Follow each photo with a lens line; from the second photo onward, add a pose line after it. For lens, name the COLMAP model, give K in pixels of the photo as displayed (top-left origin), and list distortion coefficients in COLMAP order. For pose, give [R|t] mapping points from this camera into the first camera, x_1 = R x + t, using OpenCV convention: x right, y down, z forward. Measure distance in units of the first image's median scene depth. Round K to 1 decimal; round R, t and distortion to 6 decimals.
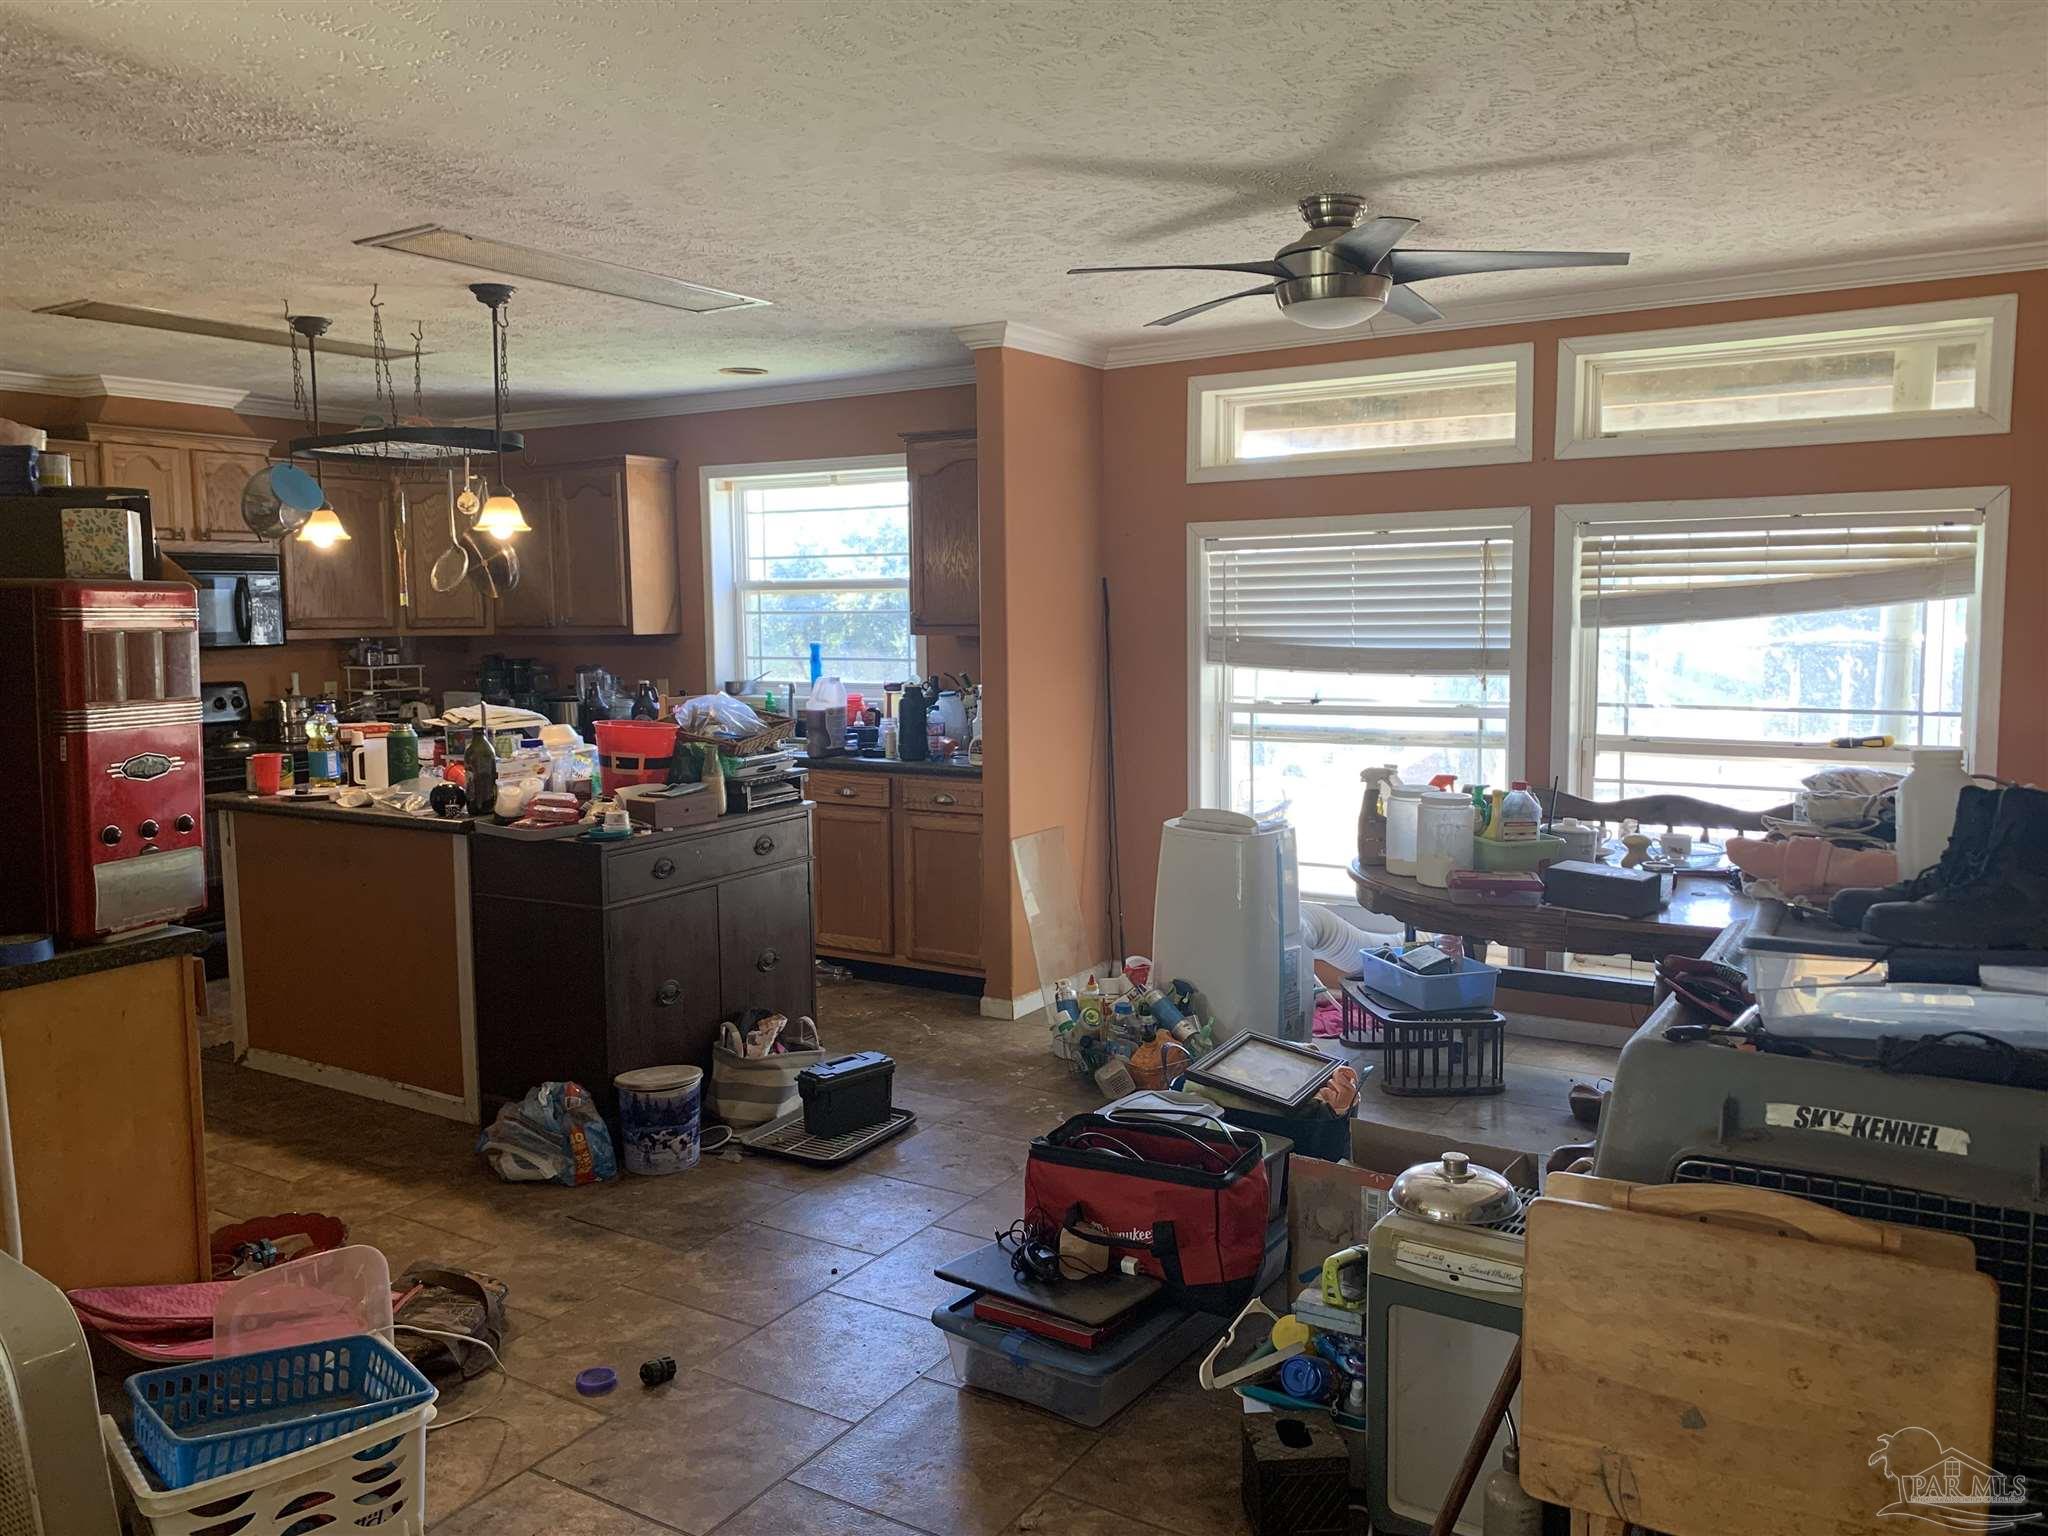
lens RADIAL K [[1599.3, 0, 1022.6], [0, 1599.3, 768.1], [0, 0, 1]] dist [0.025365, -0.010724]
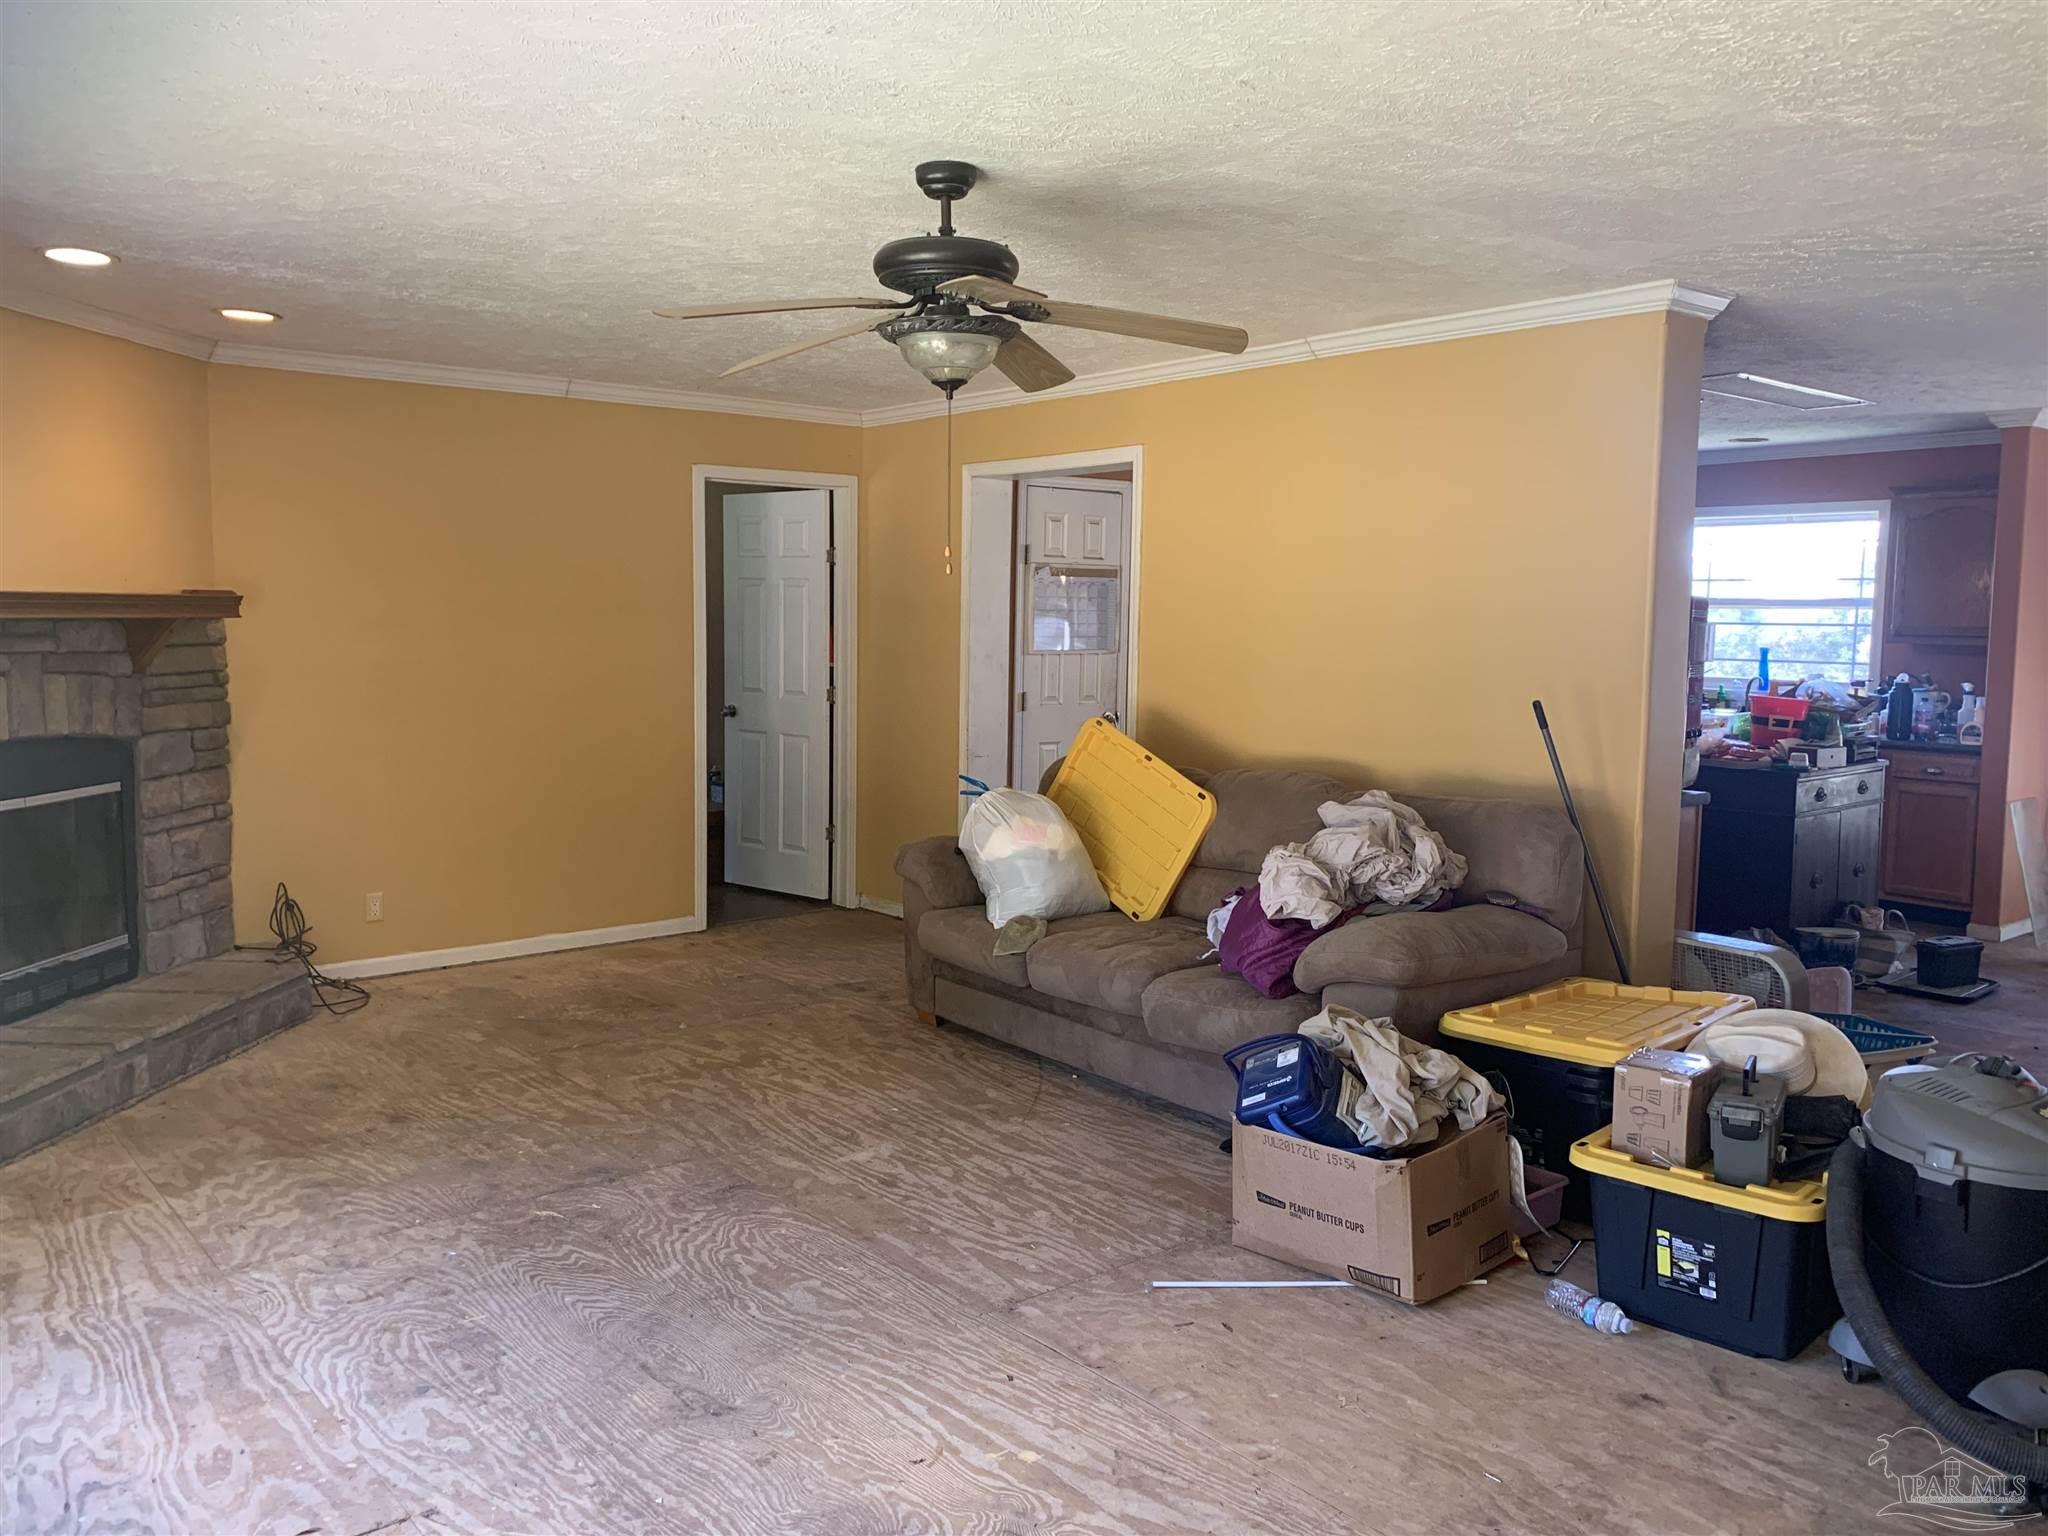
lens RADIAL K [[1599.3, 0, 1015.9], [0, 1599.3, 755.0], [0, 0, 1]] dist [0.025365, -0.010724]
pose [[0.946310, 0.055498, -0.318462, -0.352094], [-0.060206, 0.998174, -0.004952, 0.060474], [0.317606, 0.023859, 0.947923, -0.494447]]
